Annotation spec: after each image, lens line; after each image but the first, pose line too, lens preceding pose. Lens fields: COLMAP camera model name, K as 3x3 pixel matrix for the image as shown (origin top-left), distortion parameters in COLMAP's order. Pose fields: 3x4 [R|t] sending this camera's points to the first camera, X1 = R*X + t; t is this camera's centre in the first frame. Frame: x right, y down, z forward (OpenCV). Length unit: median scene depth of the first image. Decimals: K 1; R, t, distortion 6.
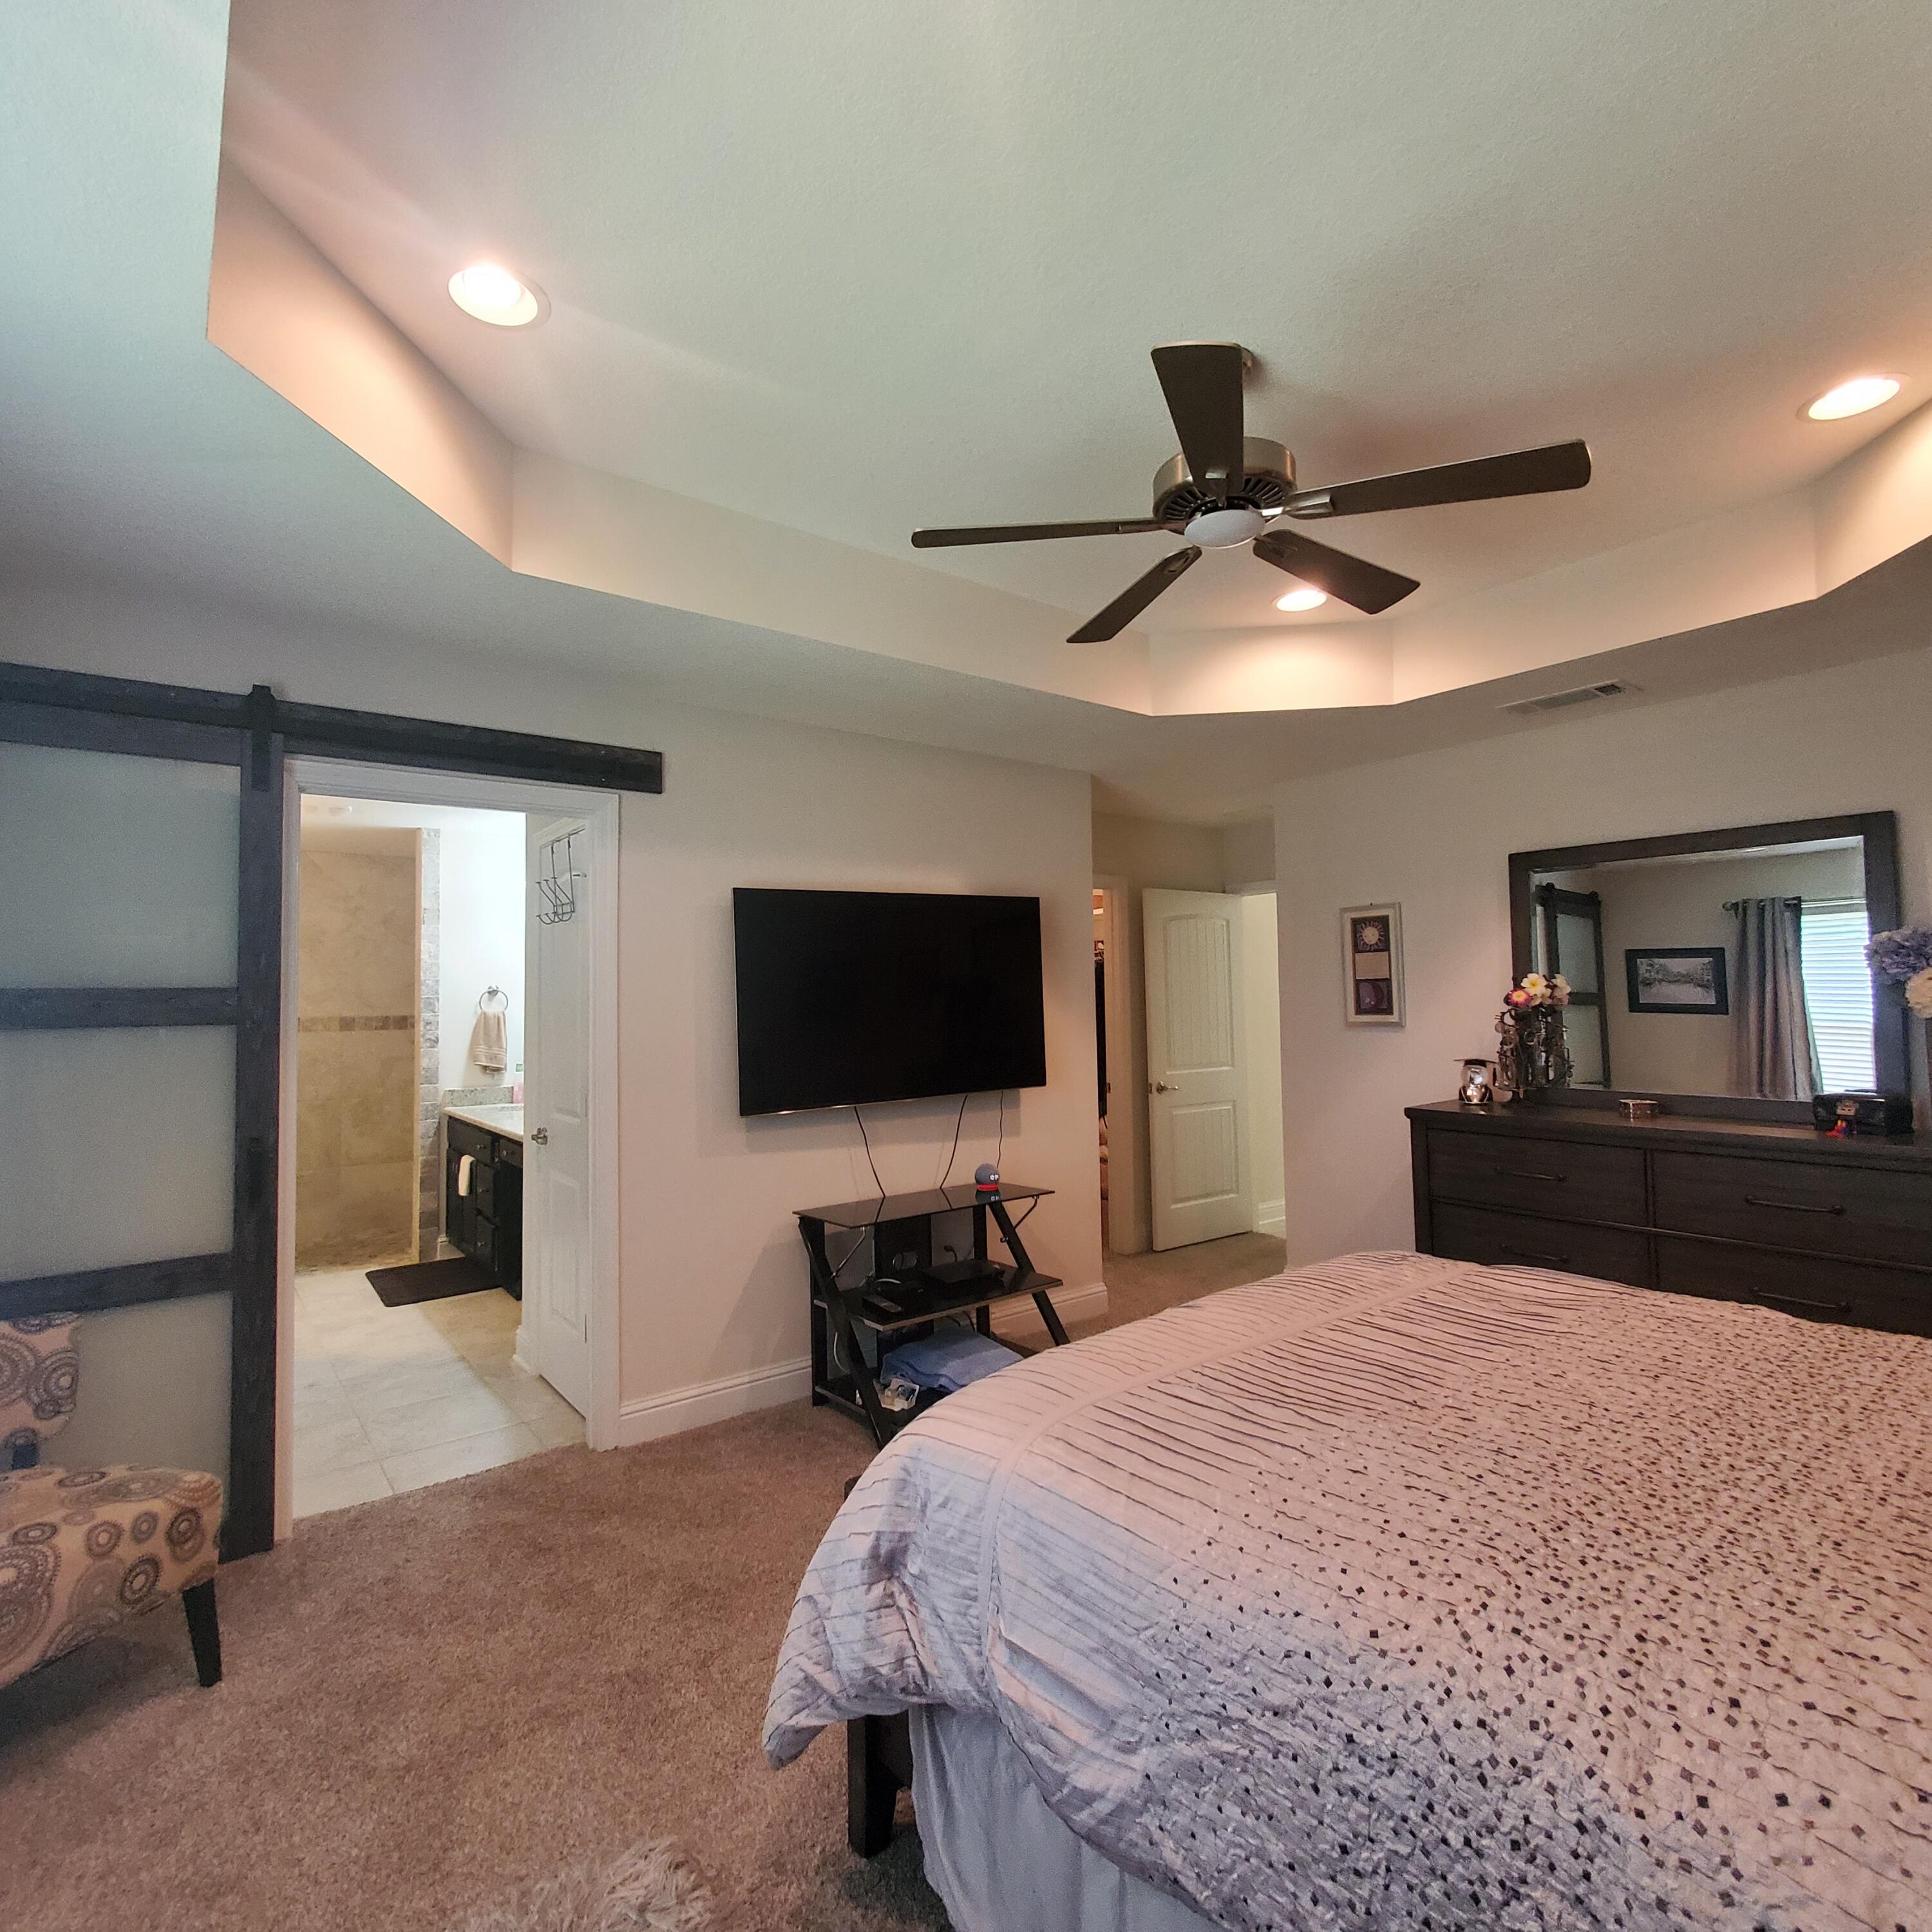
lens RADIAL K [[1023.9, 0, 947.7], [0, 1023.9, 952.0], [0, 0, 1]] dist [0.001788, -0.003394]
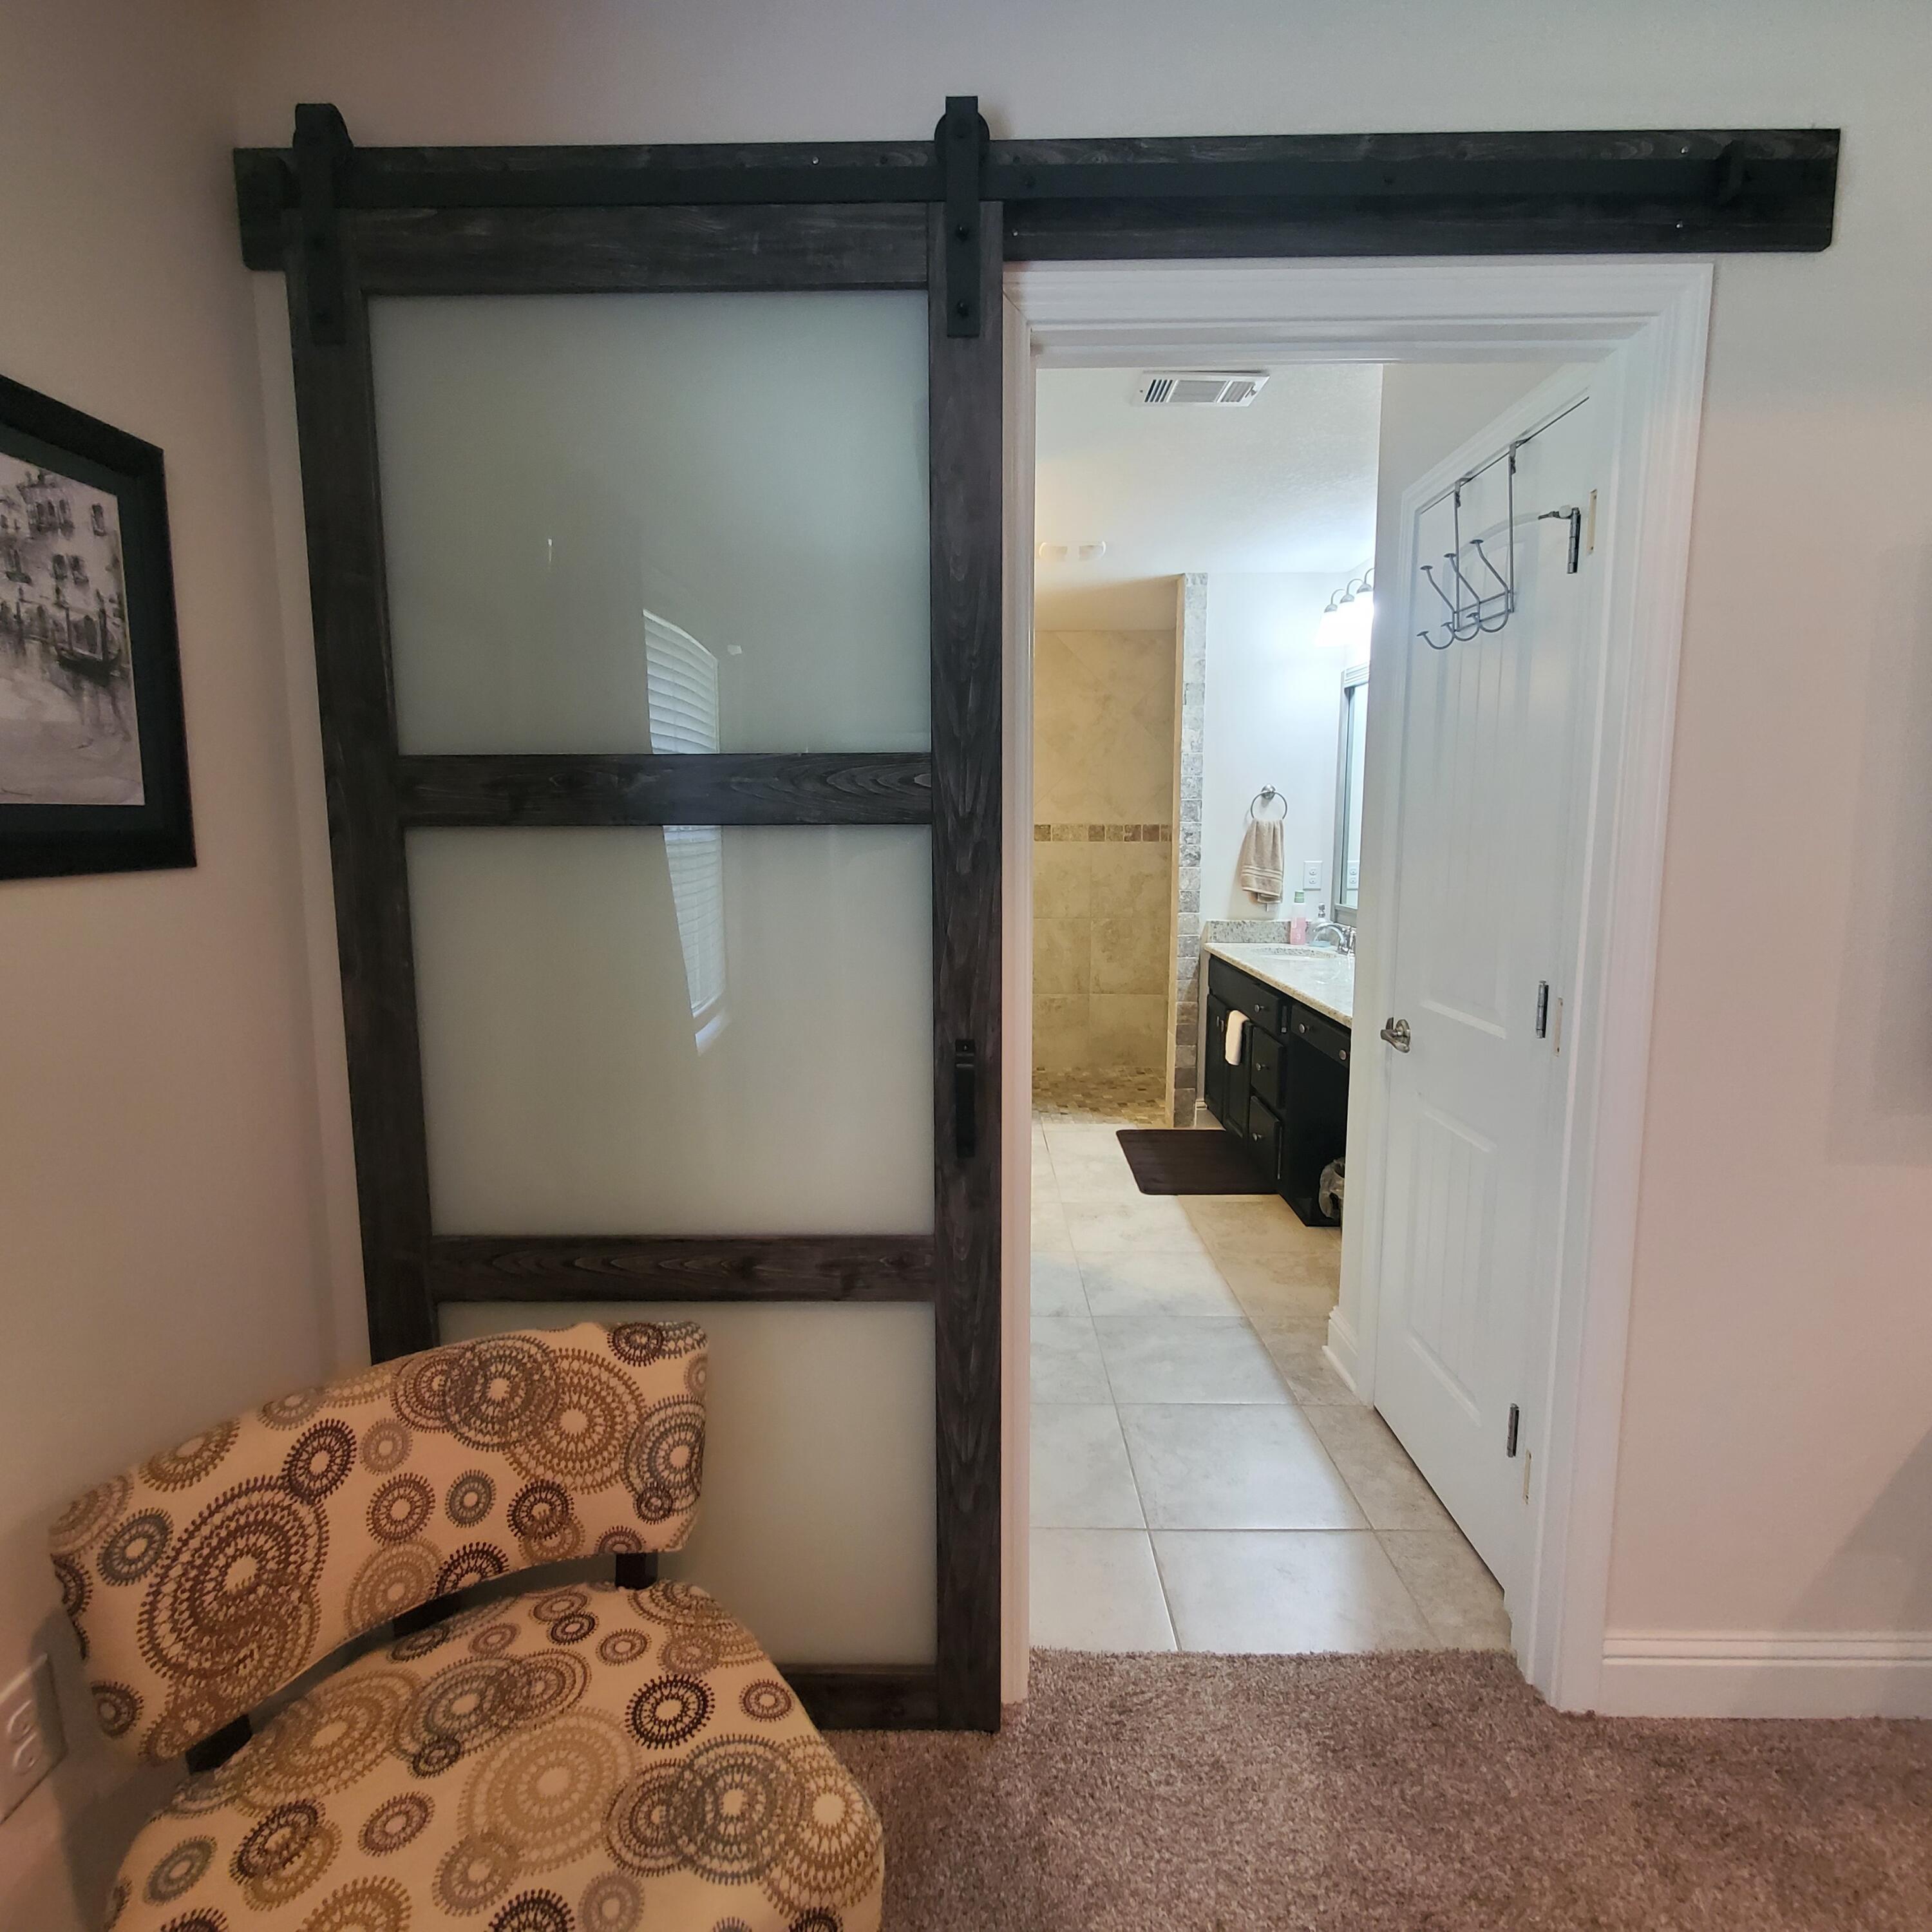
lens RADIAL K [[1023.9, 0, 965.8], [0, 1023.9, 947.2], [0, 0, 1]] dist [0.001788, -0.003394]
pose [[0.795942, 0.087821, -0.598969, -0.187021], [0.017535, 0.985662, 0.167819, 0.022869], [0.605119, -0.144078, 0.782990, 0.305772]]
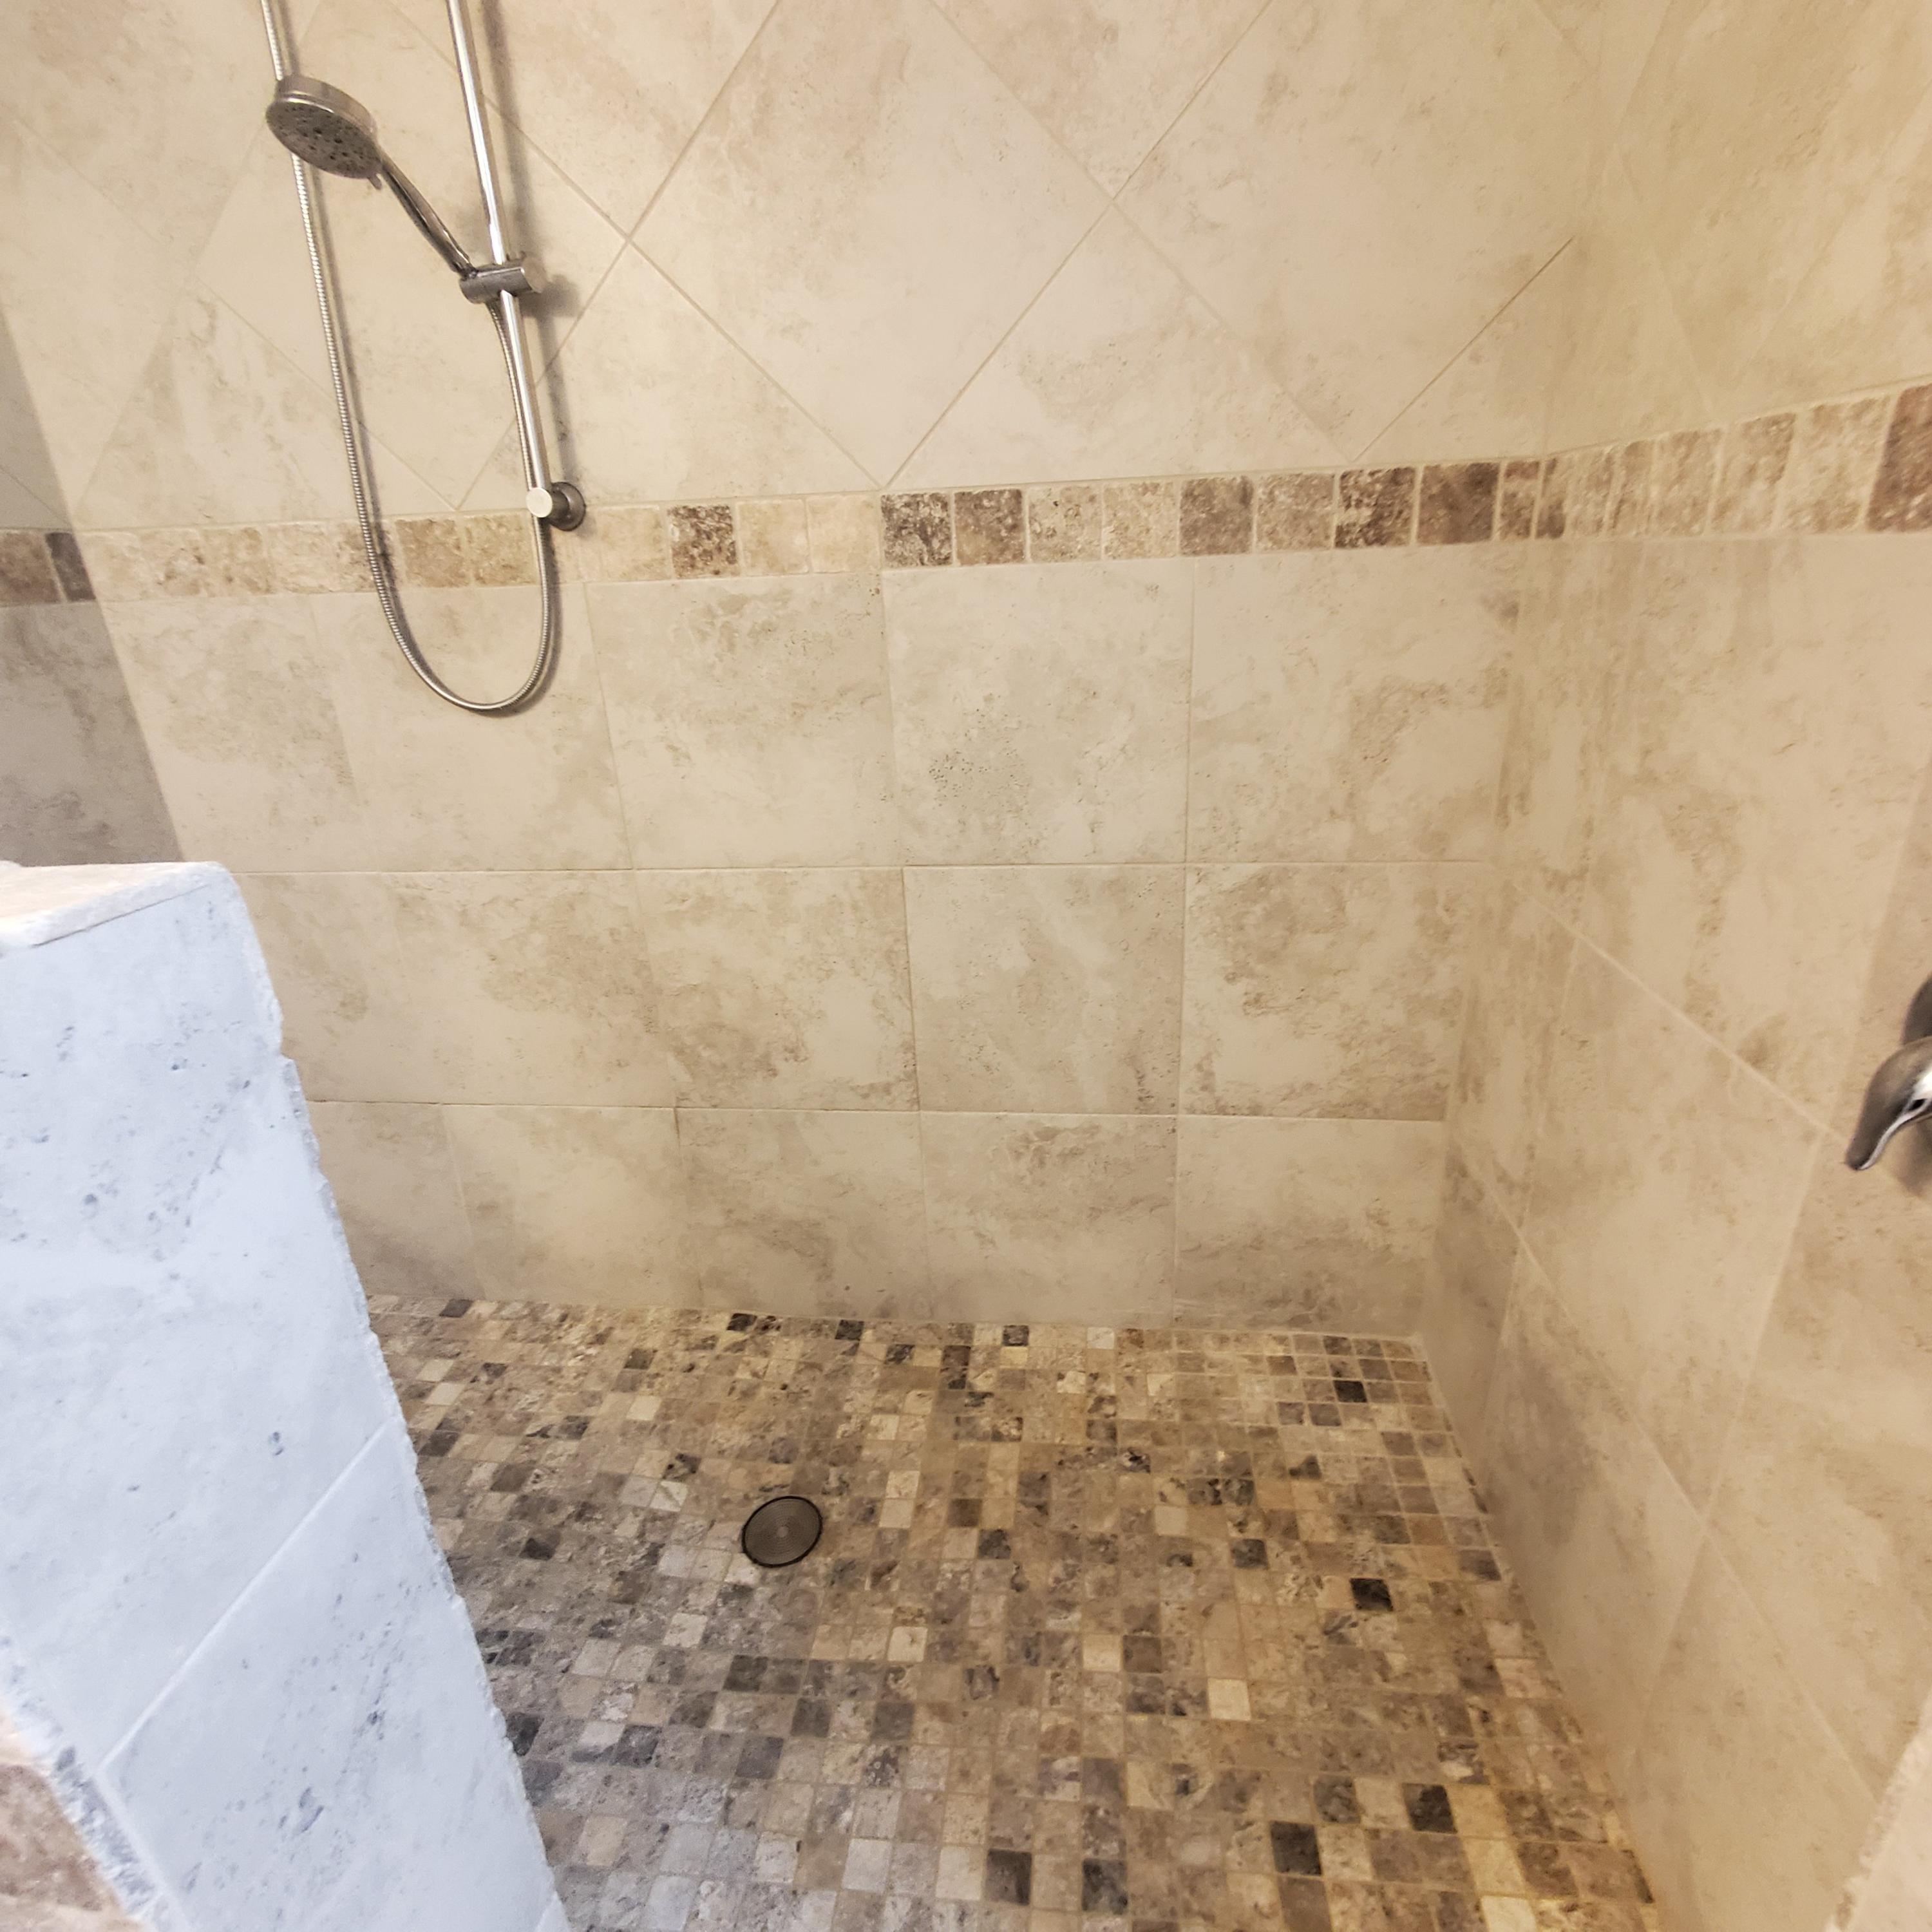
lens RADIAL K [[1023.9, 0, 982.0], [0, 1023.9, 952.7], [0, 0, 1]] dist [0.001788, -0.003394]
pose [[0.732154, 0.228540, -0.641654, -0.601518], [0.064023, 0.914770, 0.398870, 0.083844], [0.678124, -0.333114, 0.655121, 1.031439]]
